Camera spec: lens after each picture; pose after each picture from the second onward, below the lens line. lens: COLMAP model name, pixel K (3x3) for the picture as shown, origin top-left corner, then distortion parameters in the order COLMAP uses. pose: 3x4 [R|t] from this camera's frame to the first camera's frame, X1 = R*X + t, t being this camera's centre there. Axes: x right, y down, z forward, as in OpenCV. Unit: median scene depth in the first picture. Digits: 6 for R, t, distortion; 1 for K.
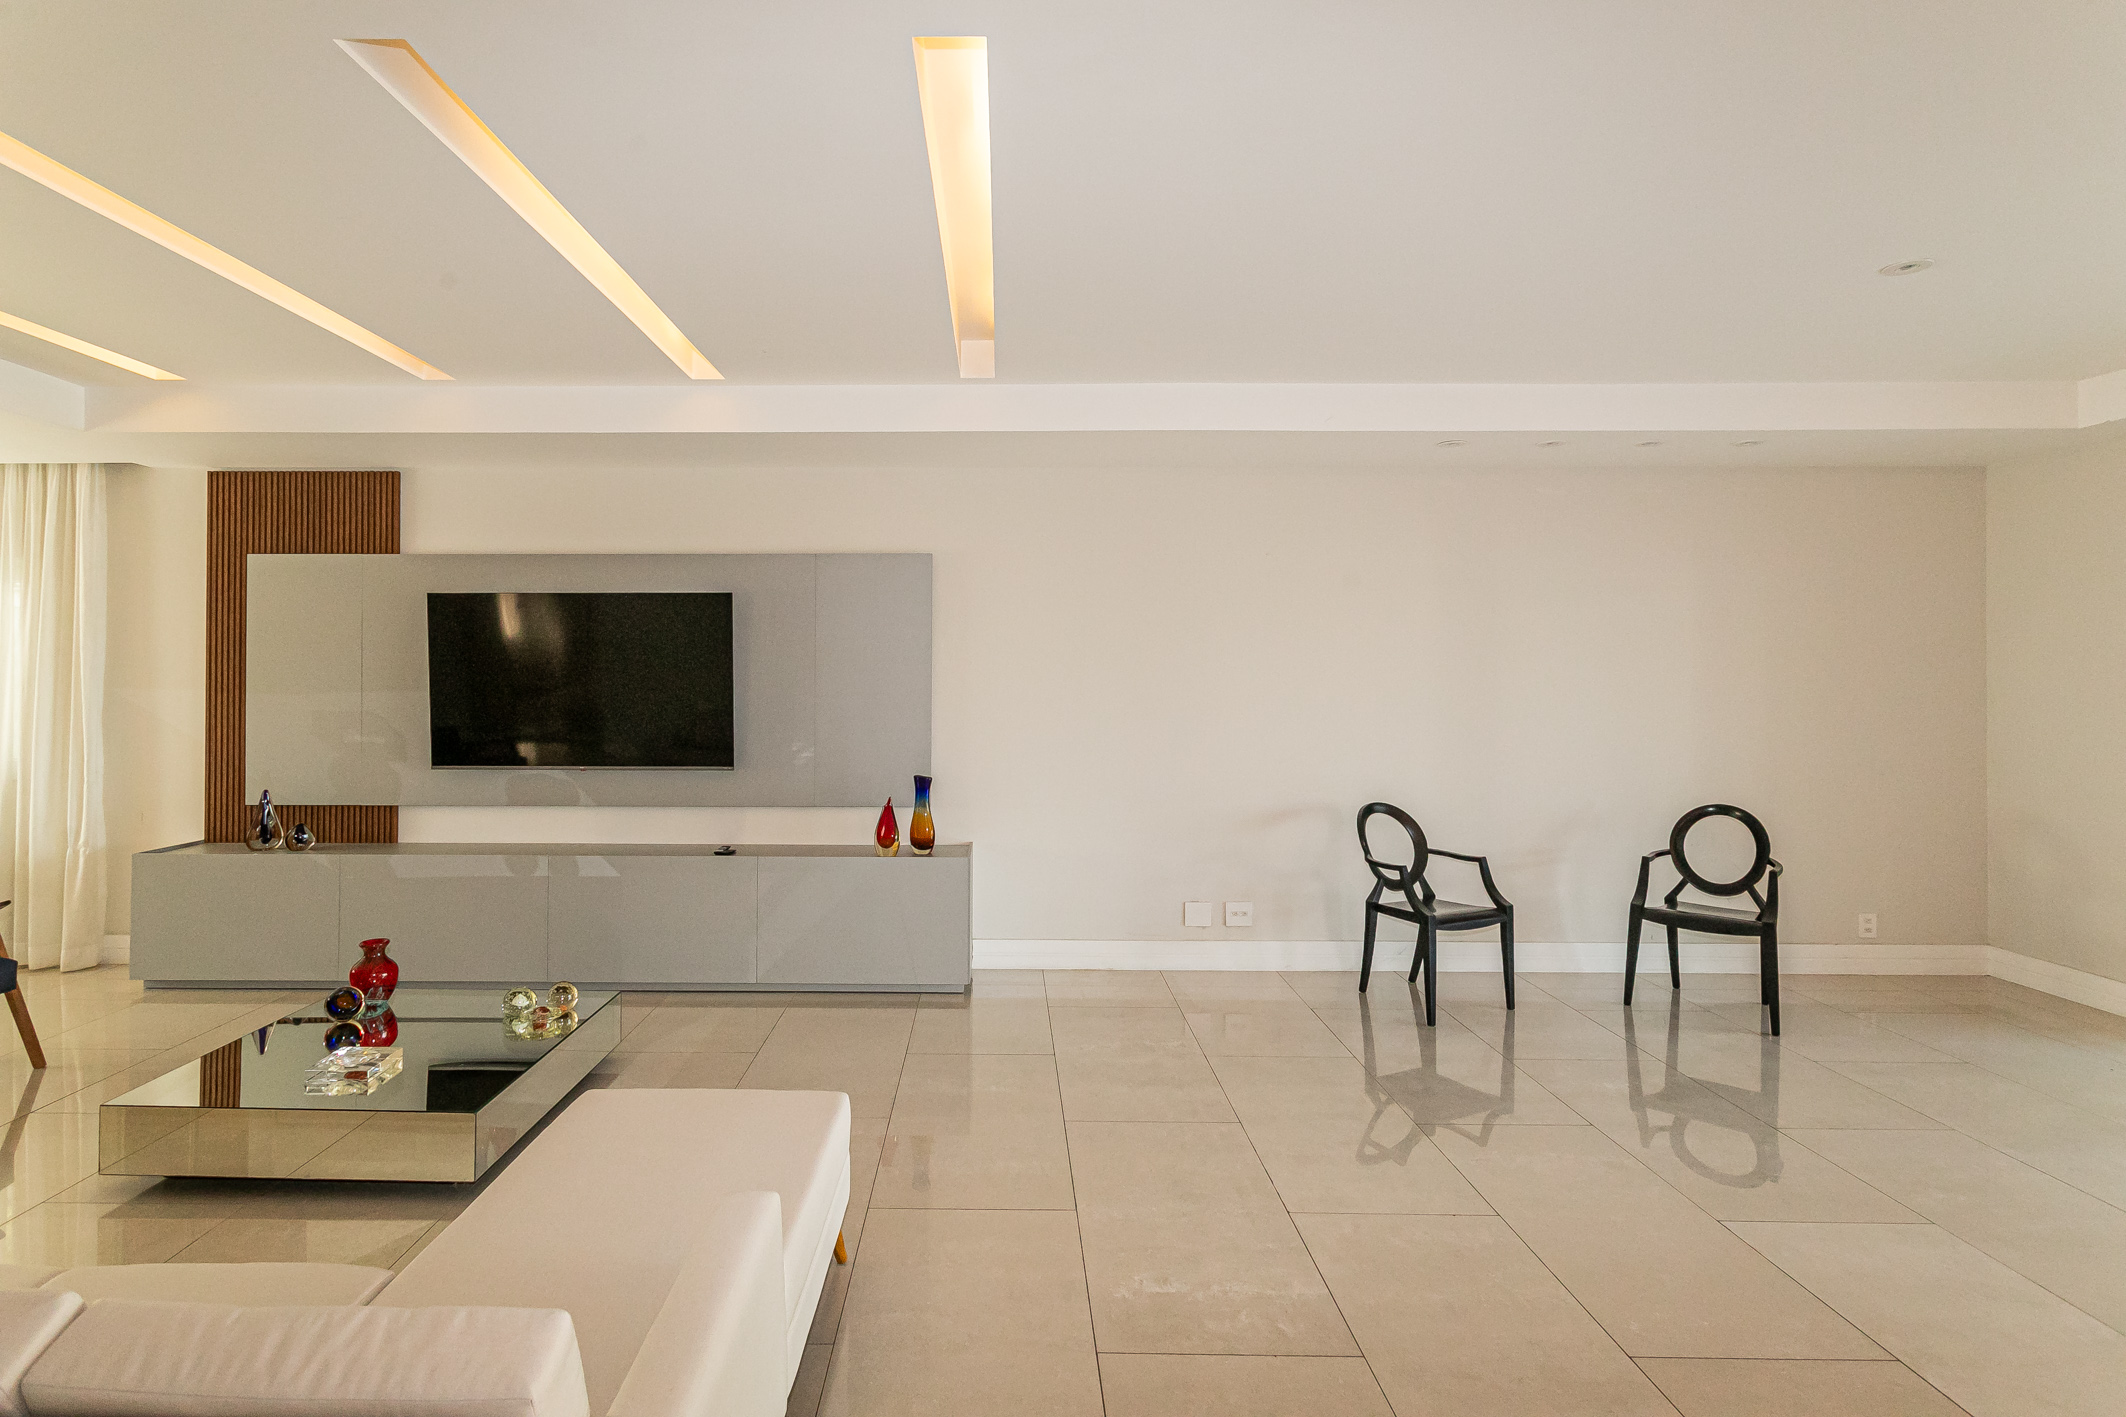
lens RADIAL K [[1049.9, 0, 1000.0], [0, 1049.9, 656.4], [0, 0, 1]] dist [0.004758, 0.000781]
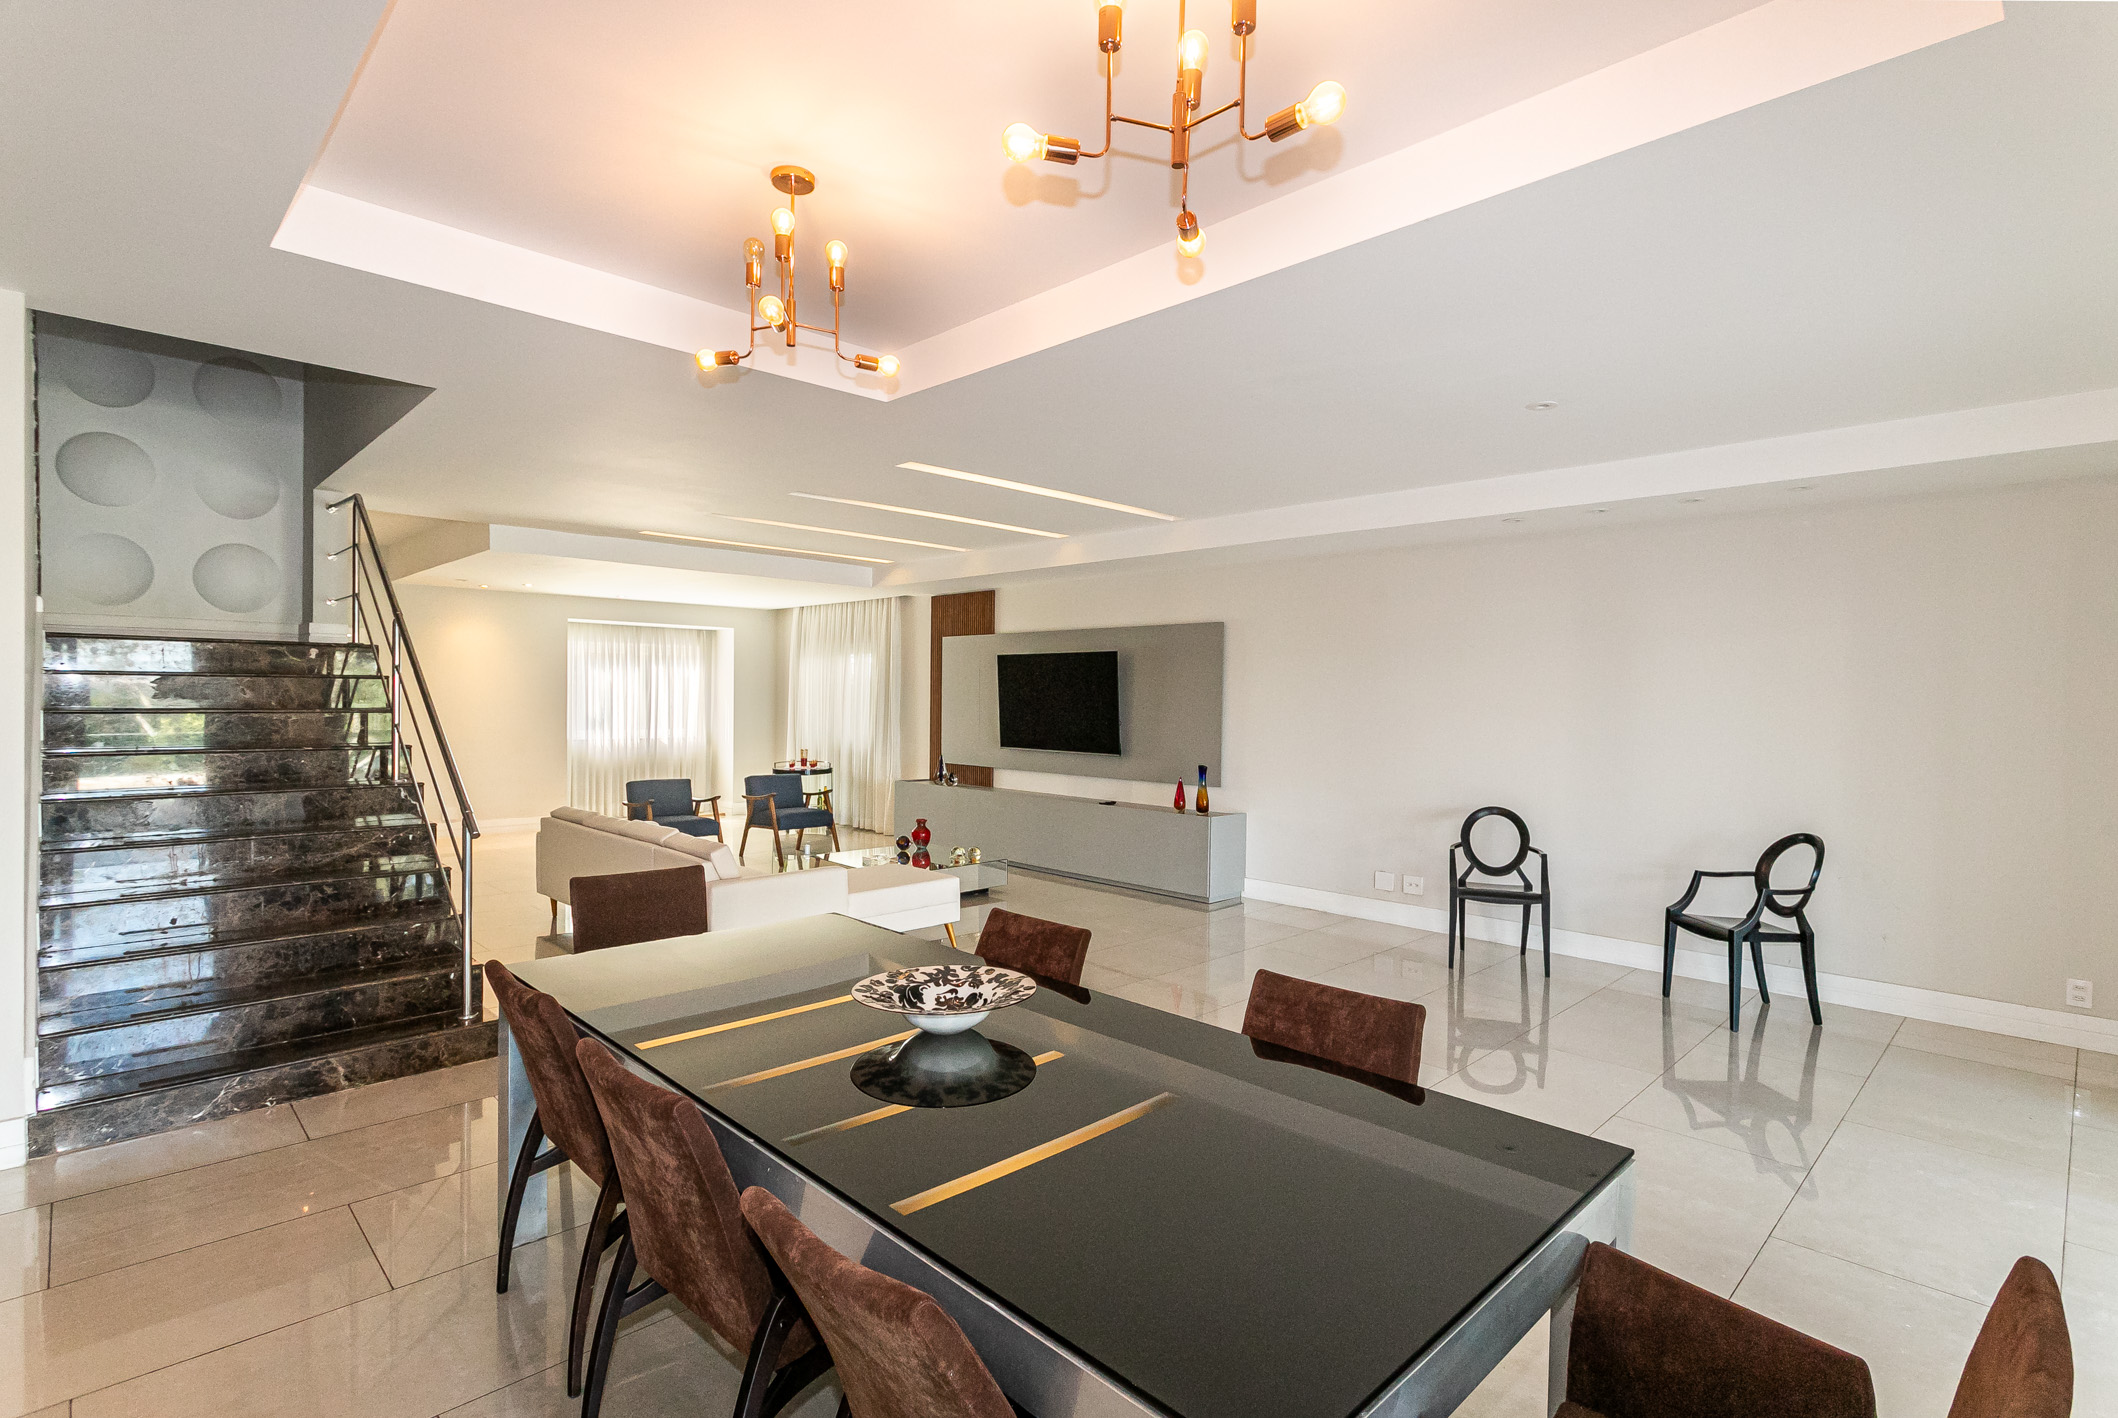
lens RADIAL K [[1038.0, 0, 1038.7], [0, 1038.0, 701.7], [0, 0, 1]] dist [0.002047, -0.000126]
pose [[0.697038, 0.011975, -0.716935, 0.844144], [0.004840, 0.999759, 0.021405, -0.015971], [0.717018, -0.018390, 0.696812, -0.247906]]
